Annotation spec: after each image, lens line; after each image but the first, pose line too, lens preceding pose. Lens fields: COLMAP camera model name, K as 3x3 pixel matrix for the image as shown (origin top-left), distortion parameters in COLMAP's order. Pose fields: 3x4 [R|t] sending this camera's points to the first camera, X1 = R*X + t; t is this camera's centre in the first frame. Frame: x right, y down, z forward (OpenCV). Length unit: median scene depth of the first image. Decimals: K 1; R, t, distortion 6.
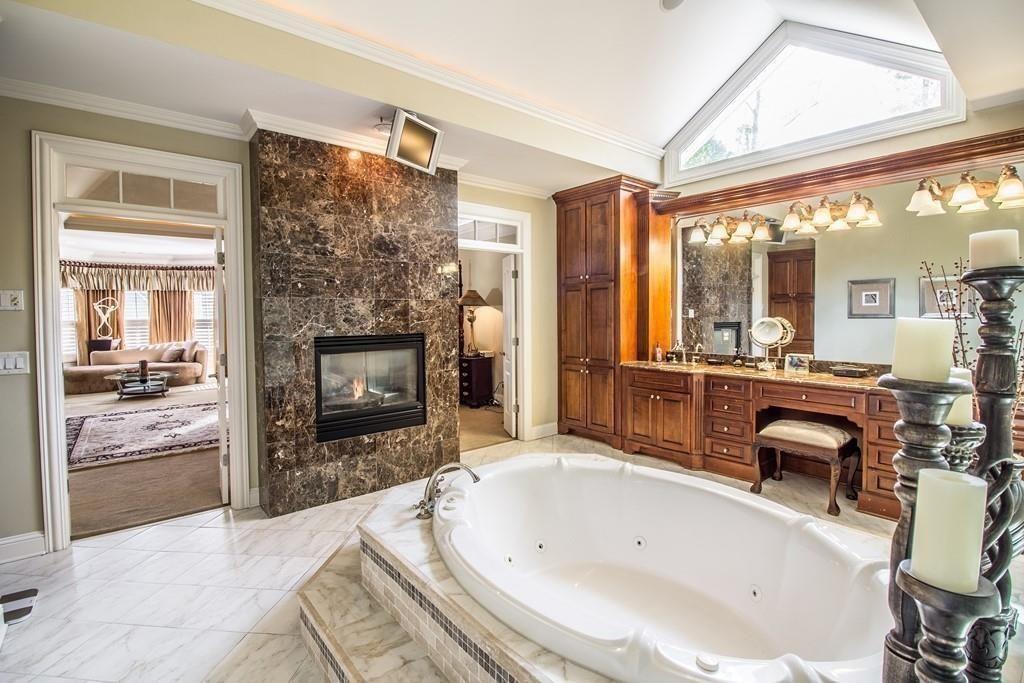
lens RADIAL K [[481.3, 0, 514.2], [0, 481.3, 335.4], [0, 0, 1]] dist [-0.016179, -0.003589]
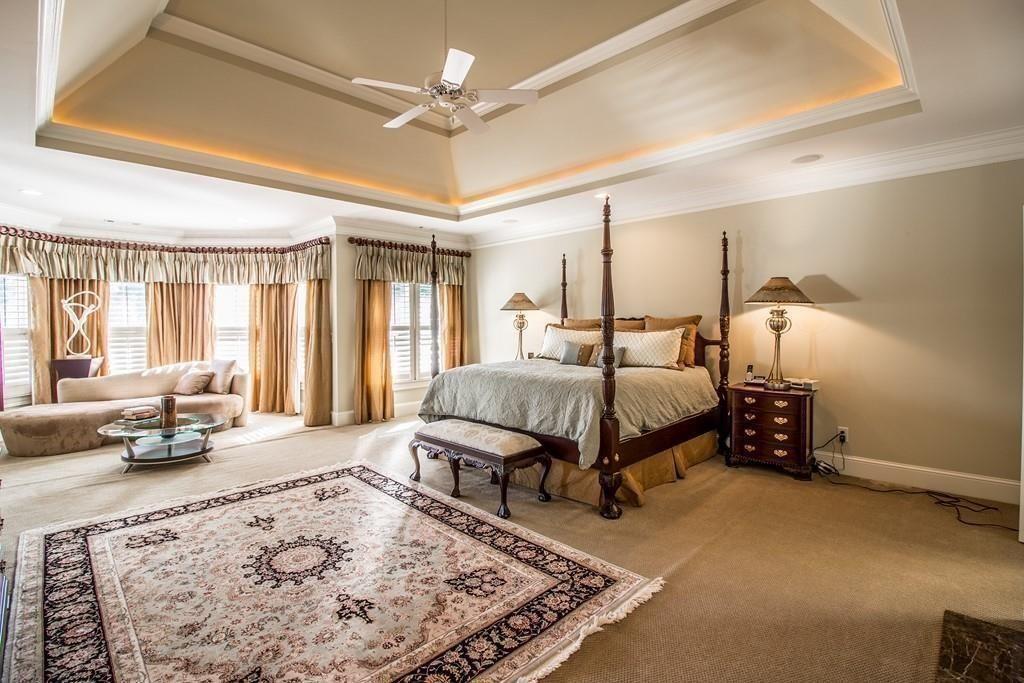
lens RADIAL K [[481.3, 0, 510.0], [0, 481.3, 335.3], [0, 0, 1]] dist [-0.016179, -0.003589]
pose [[0.996011, -0.000689, 0.089226, -0.351014], [0.002896, 0.999693, -0.024602, -0.004995], [-0.089181, 0.024763, 0.995708, 0.327712]]
